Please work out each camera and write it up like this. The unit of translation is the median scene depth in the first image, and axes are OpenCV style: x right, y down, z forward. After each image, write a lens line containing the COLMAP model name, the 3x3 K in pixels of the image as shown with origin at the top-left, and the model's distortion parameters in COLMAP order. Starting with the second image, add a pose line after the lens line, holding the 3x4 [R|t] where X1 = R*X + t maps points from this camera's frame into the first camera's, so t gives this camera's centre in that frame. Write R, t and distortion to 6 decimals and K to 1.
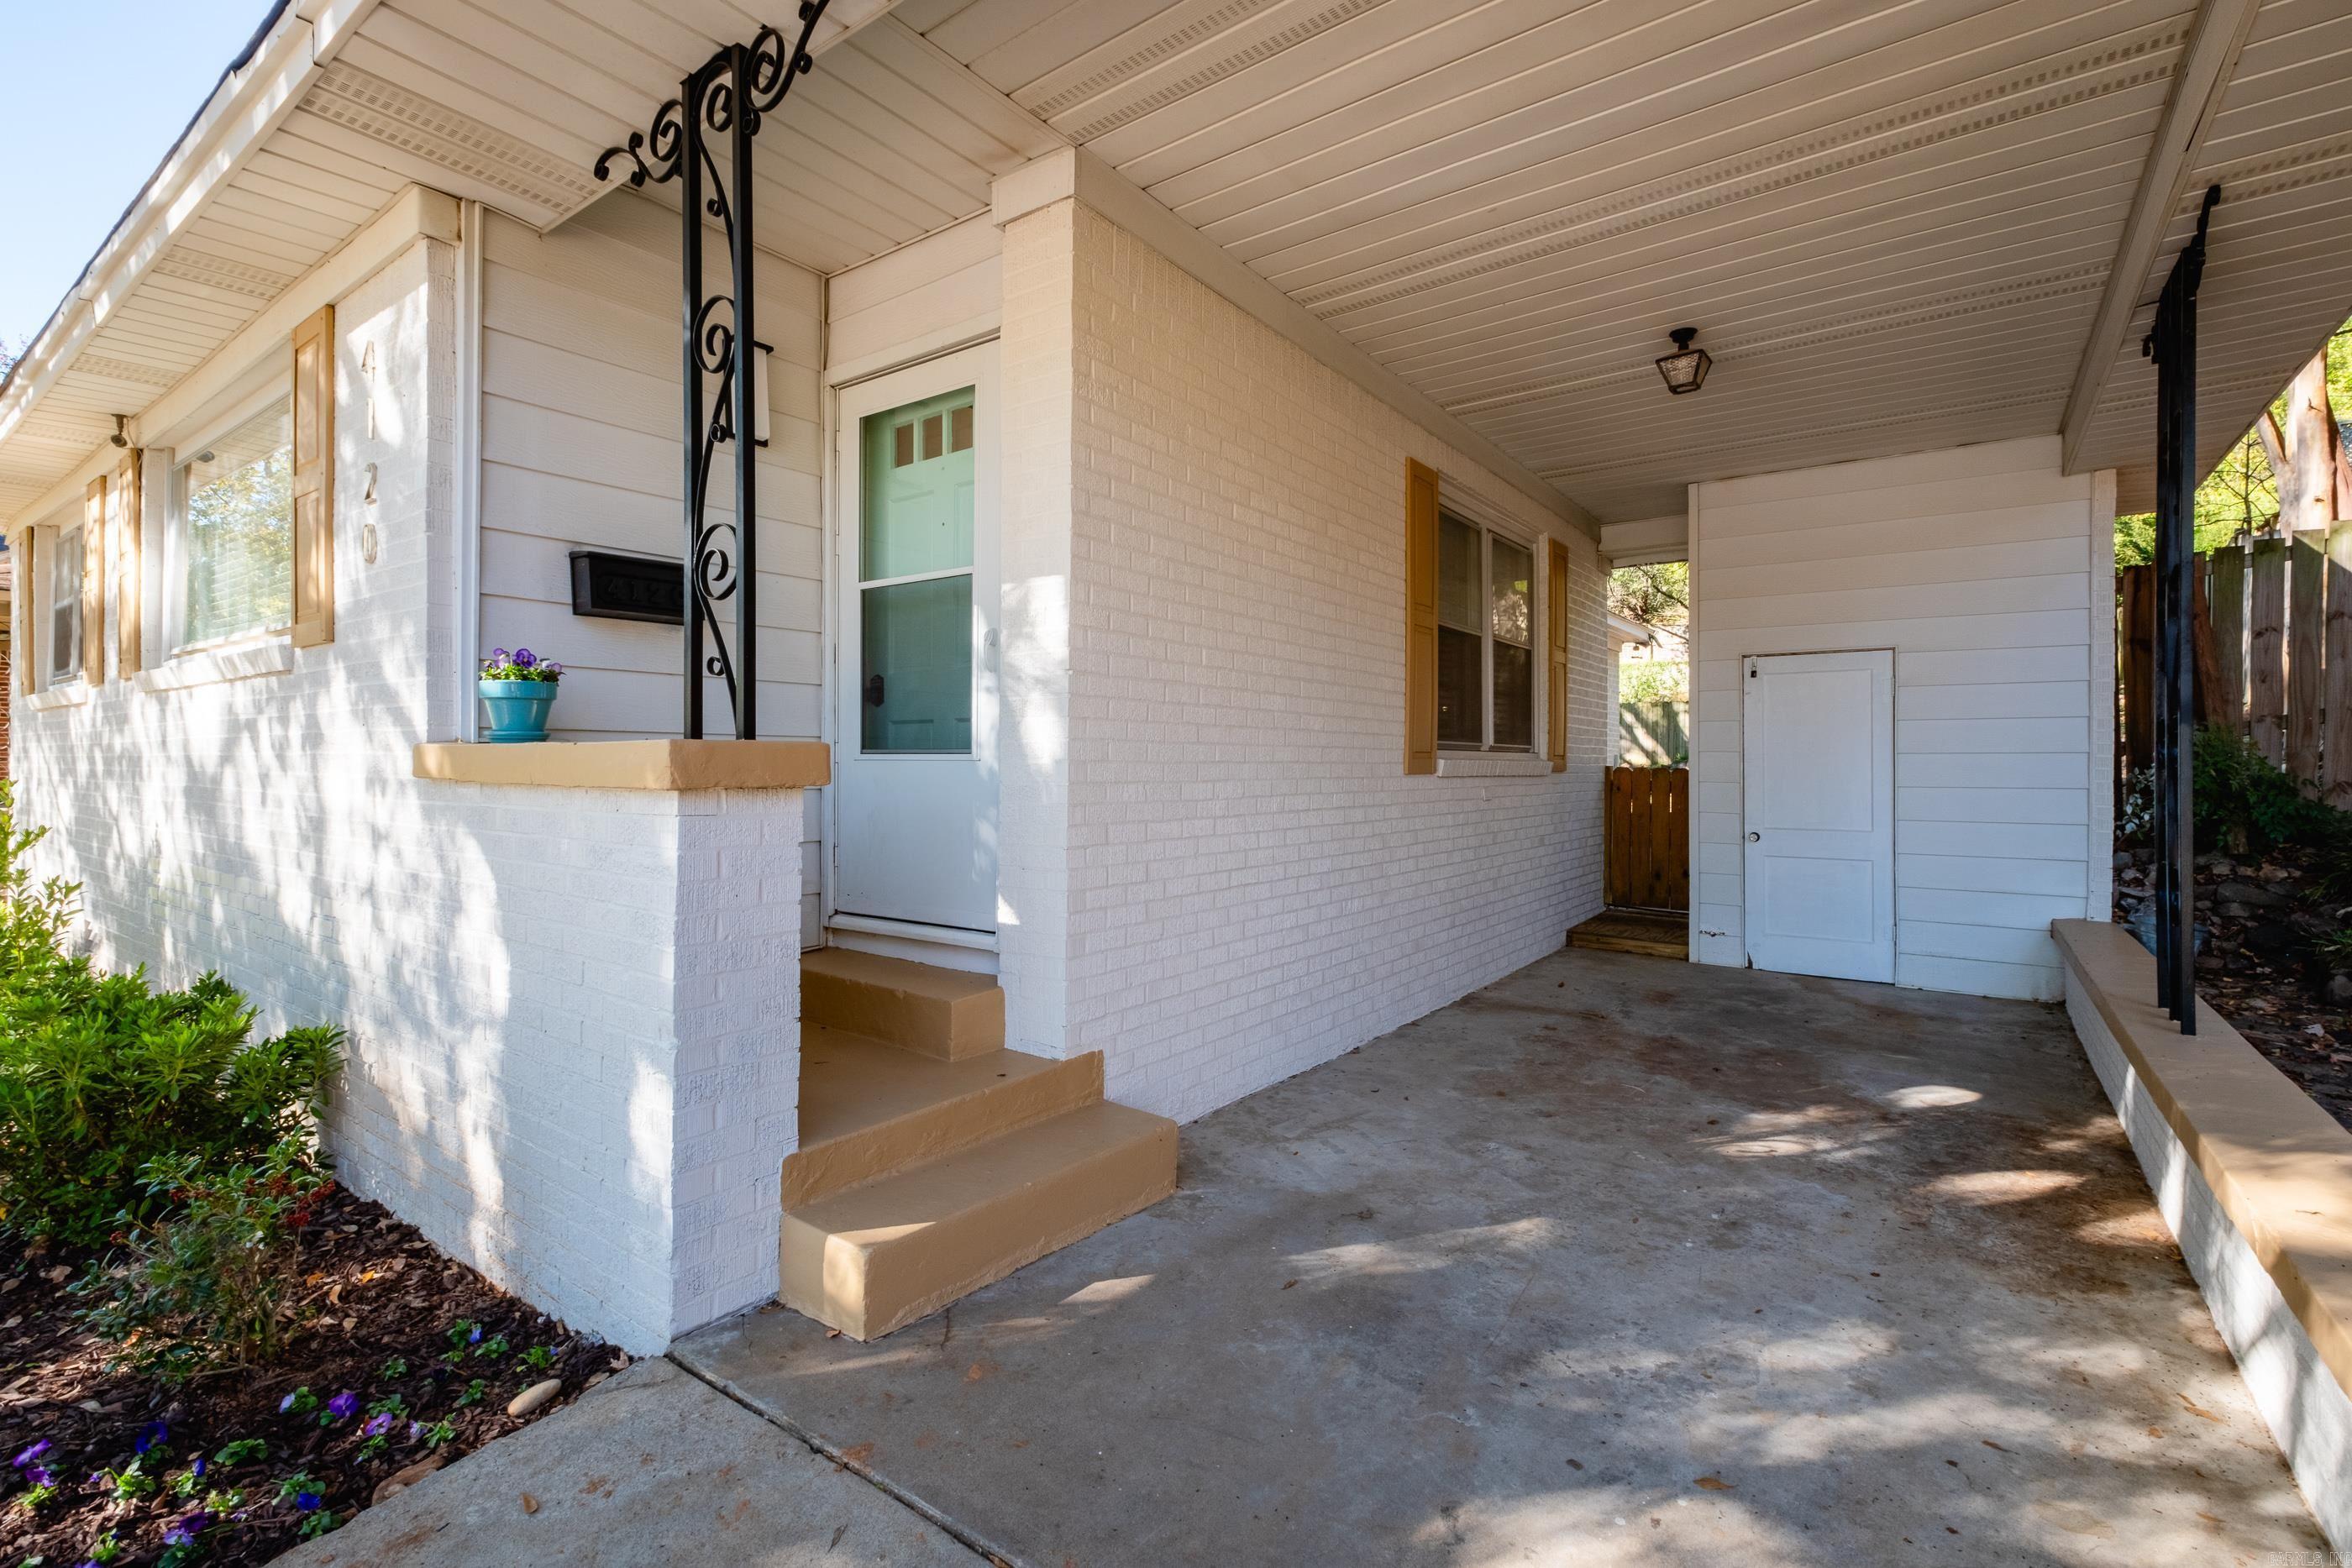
lens RADIAL K [[1023.5, 0, 1245.3], [0, 1023.5, 769.1], [0, 0, 1]] dist [0.012861, -0.007543]
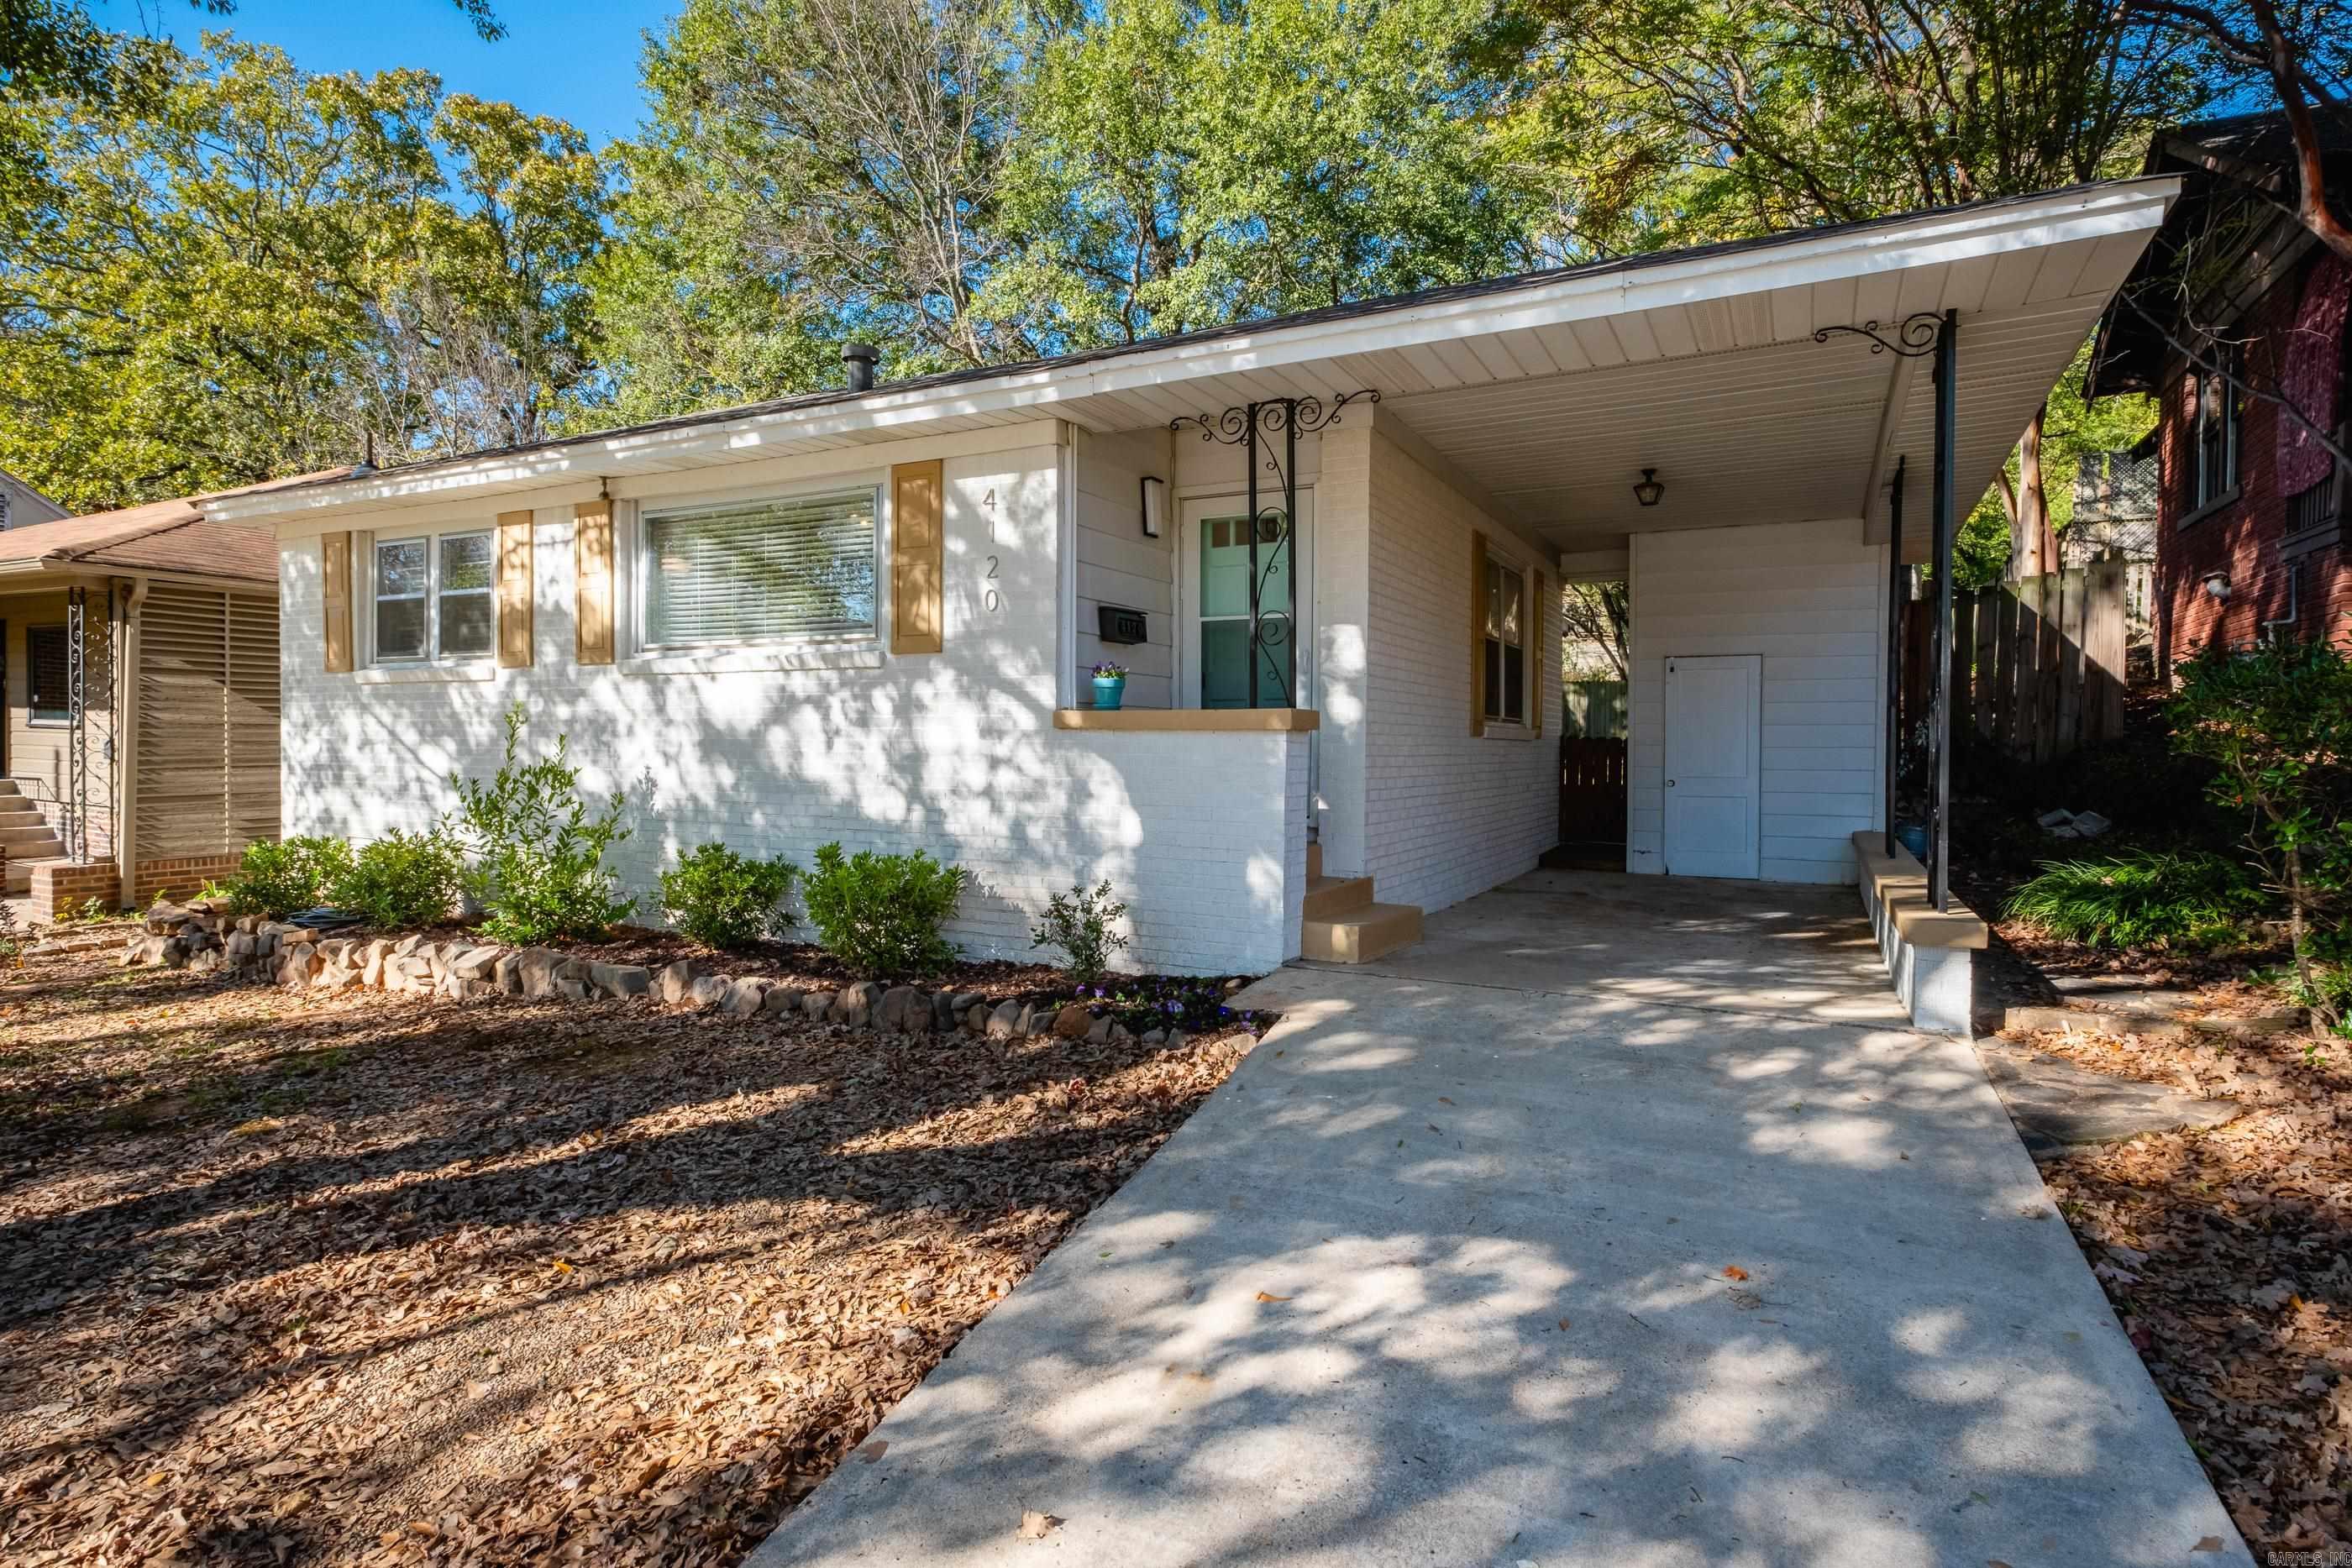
lens RADIAL K [[1169.7, 0, 1257.2], [0, 1169.7, 778.5], [0, 0, 1]] dist [0.004565, 0.000302]
pose [[0.988088, -0.002193, 0.153874, -0.478778], [-0.001659, 0.999689, 0.024898, 0.028794], [-0.153881, -0.024857, 0.987777, -0.768443]]
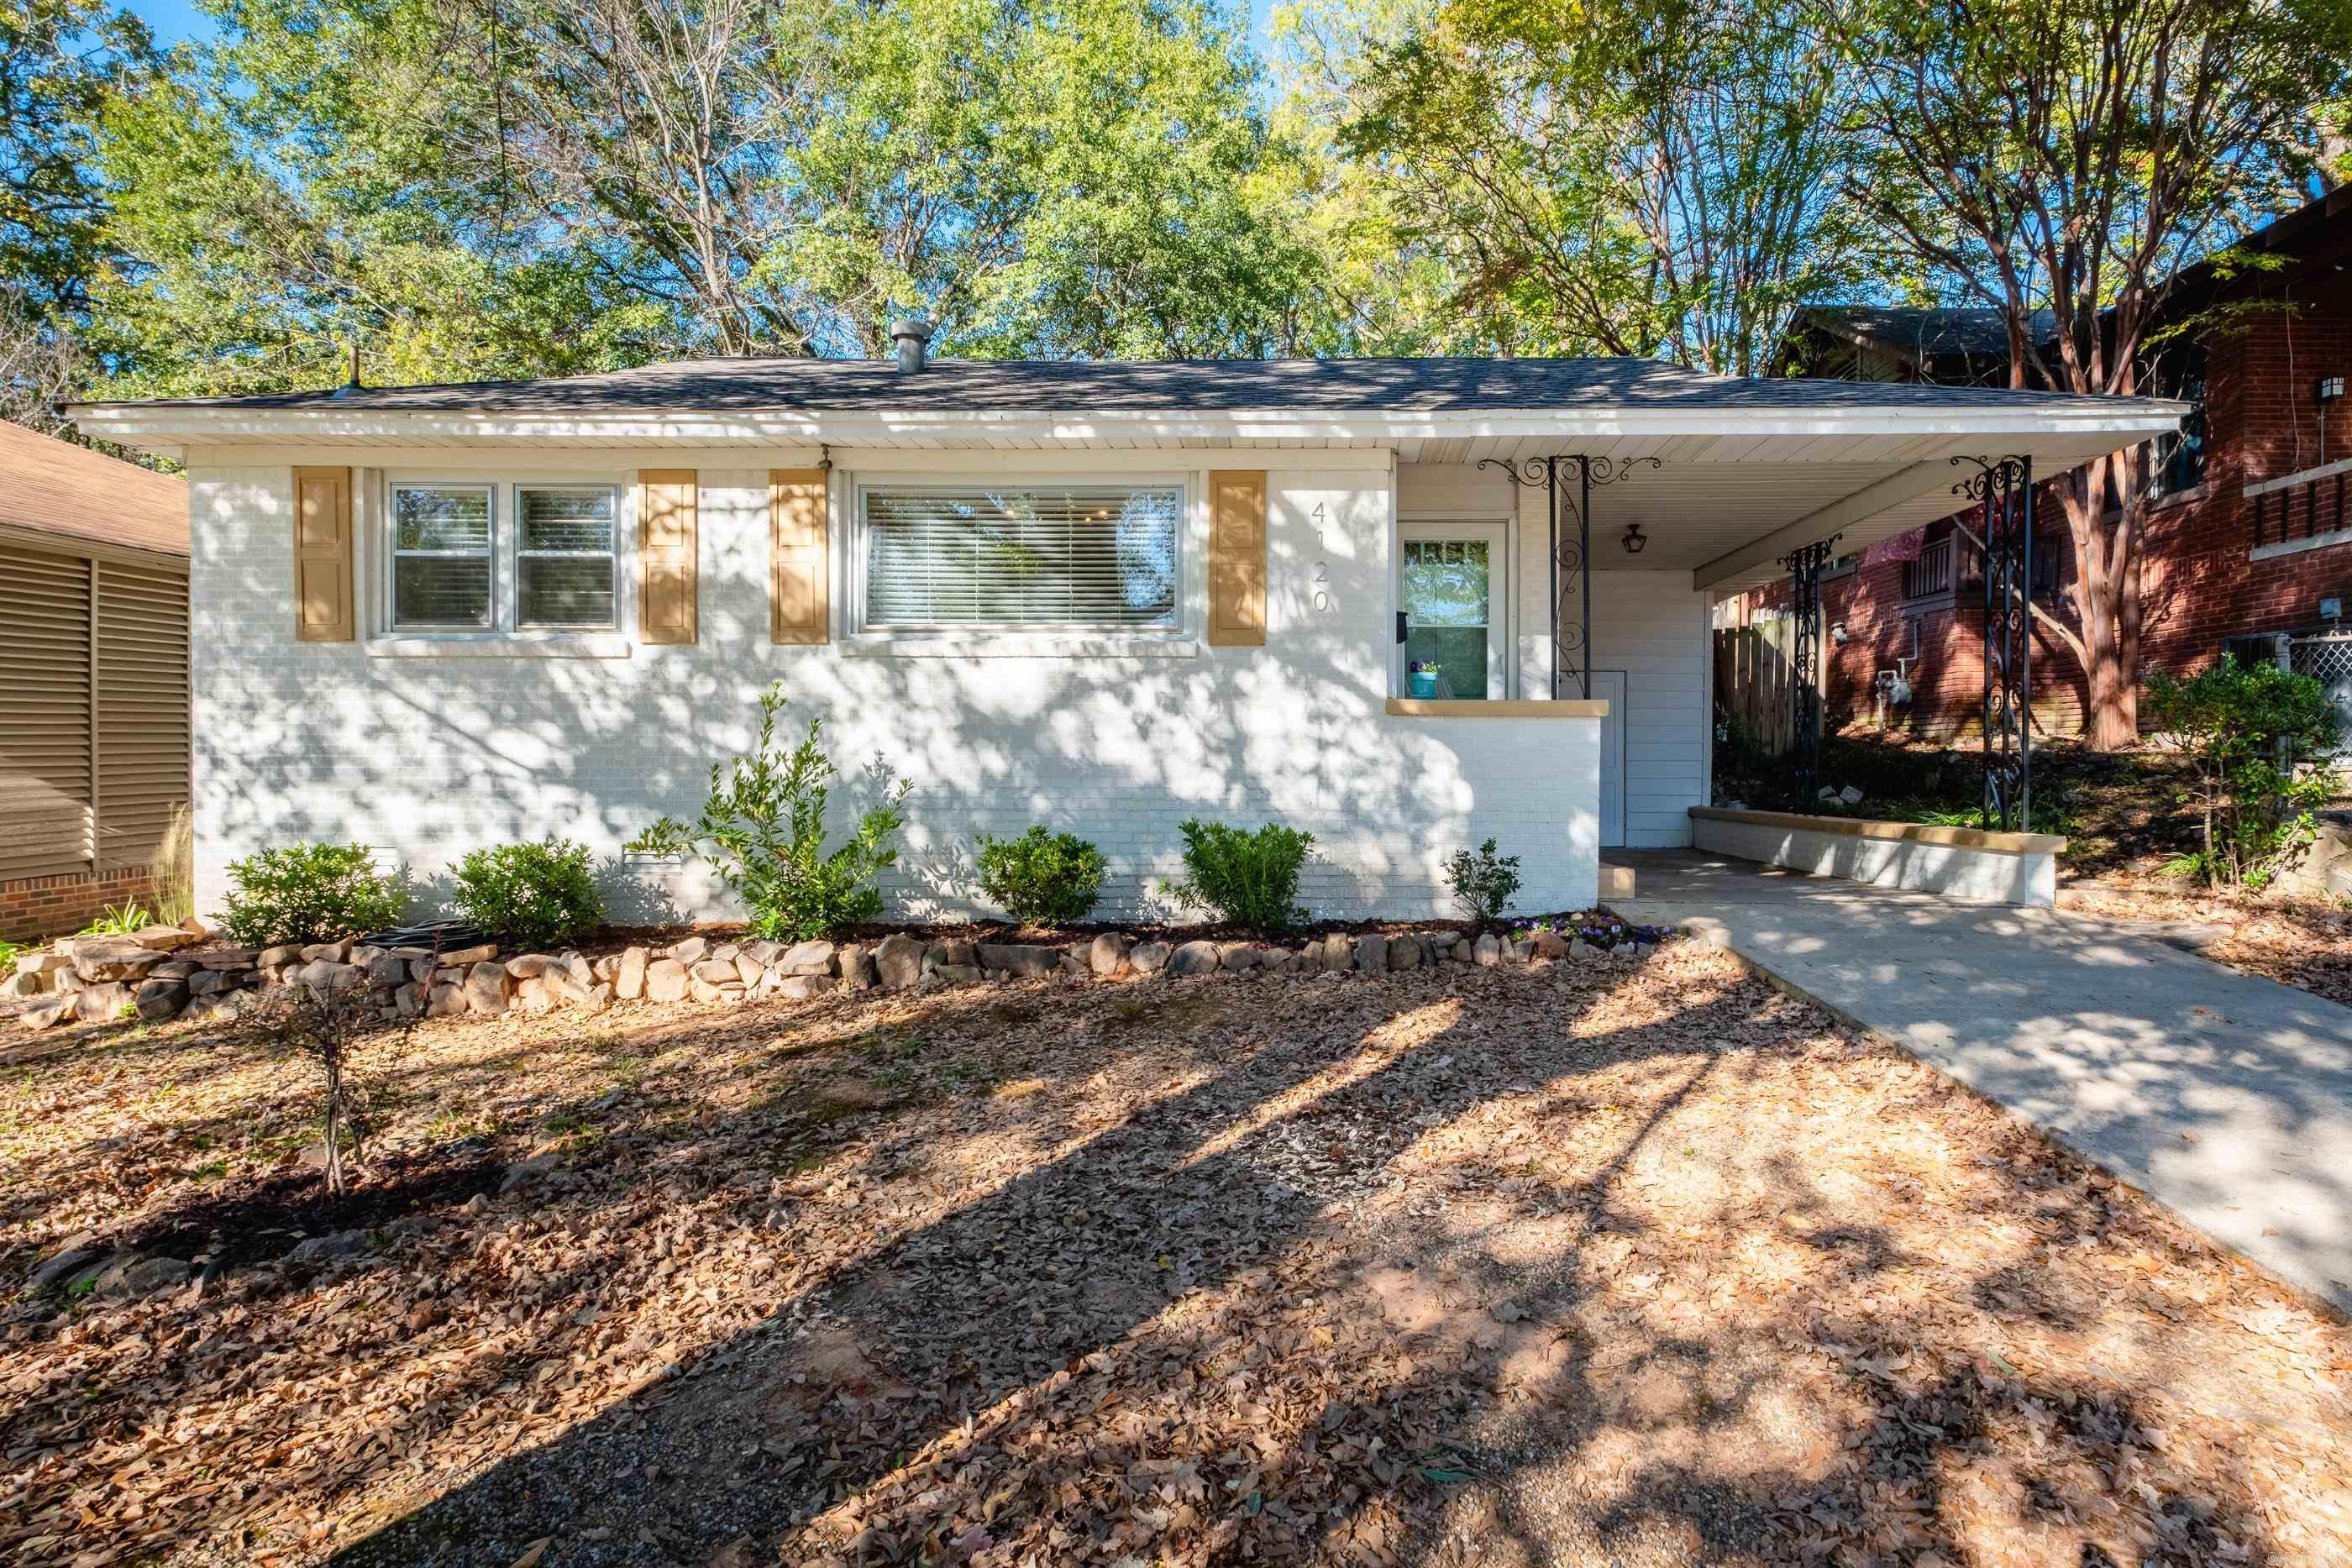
lens RADIAL K [[1196.8, 0, 1258.5], [0, 1196.8, 781.7], [0, 0, 1]] dist [0.000381, 0.000946]
pose [[0.827168, -0.011352, 0.561840, -1.572732], [0.003399, 0.999879, 0.015198, 0.071351], [-0.561944, -0.010662, 0.827106, -0.621213]]
